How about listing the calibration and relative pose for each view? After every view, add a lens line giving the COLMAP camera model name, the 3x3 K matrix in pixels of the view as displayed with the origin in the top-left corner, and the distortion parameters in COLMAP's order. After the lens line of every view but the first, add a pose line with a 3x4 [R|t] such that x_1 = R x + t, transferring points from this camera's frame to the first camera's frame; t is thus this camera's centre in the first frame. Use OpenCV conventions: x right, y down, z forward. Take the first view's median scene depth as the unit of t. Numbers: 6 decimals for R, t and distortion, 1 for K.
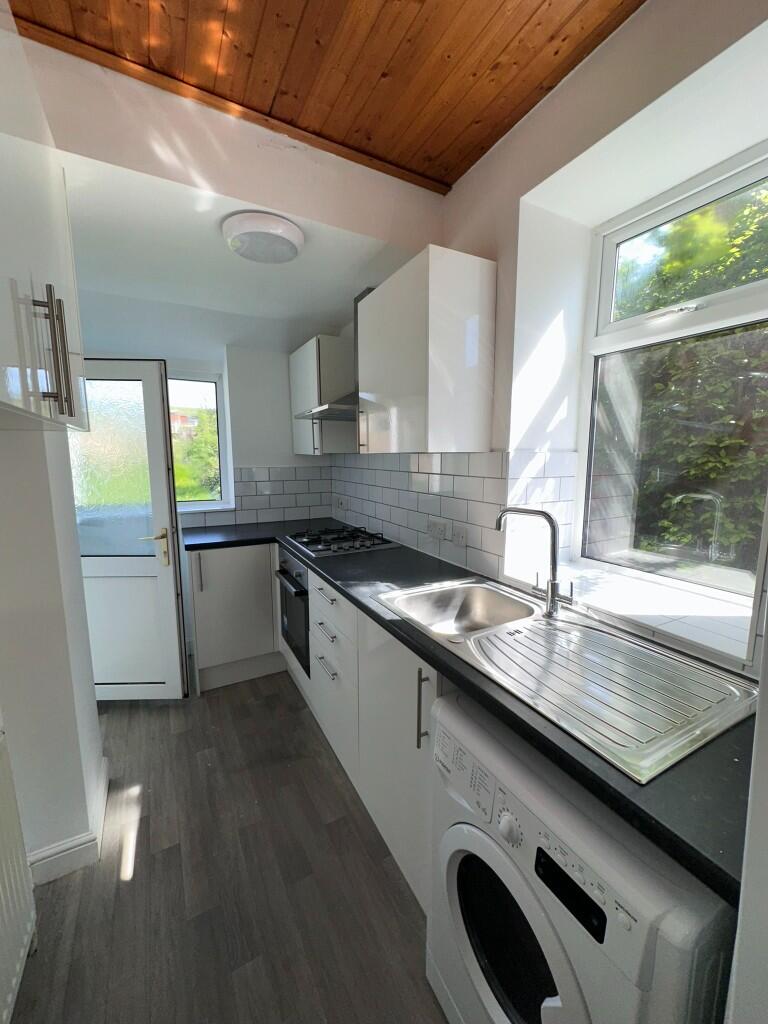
lens RADIAL K [[404.8, 0, 384.0], [0, 404.8, 512.0], [0, 0, 1]] dist [0.001307, 0.000139]
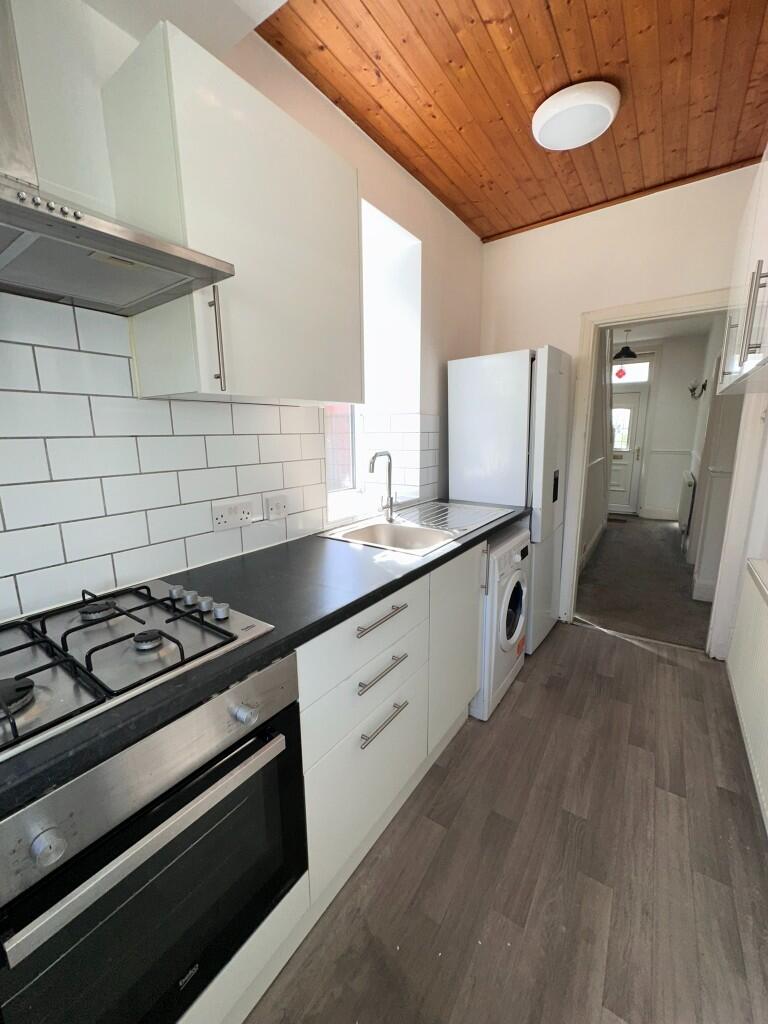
lens RADIAL K [[404.8, 0, 384.0], [0, 404.8, 512.0], [0, 0, 1]] dist [0.001307, 0.000139]
pose [[-0.446308, -0.167542, 0.879055, -0.754301], [0.141182, 0.956832, 0.254046, -0.136141], [-0.883672, 0.237490, -0.403388, 1.326761]]
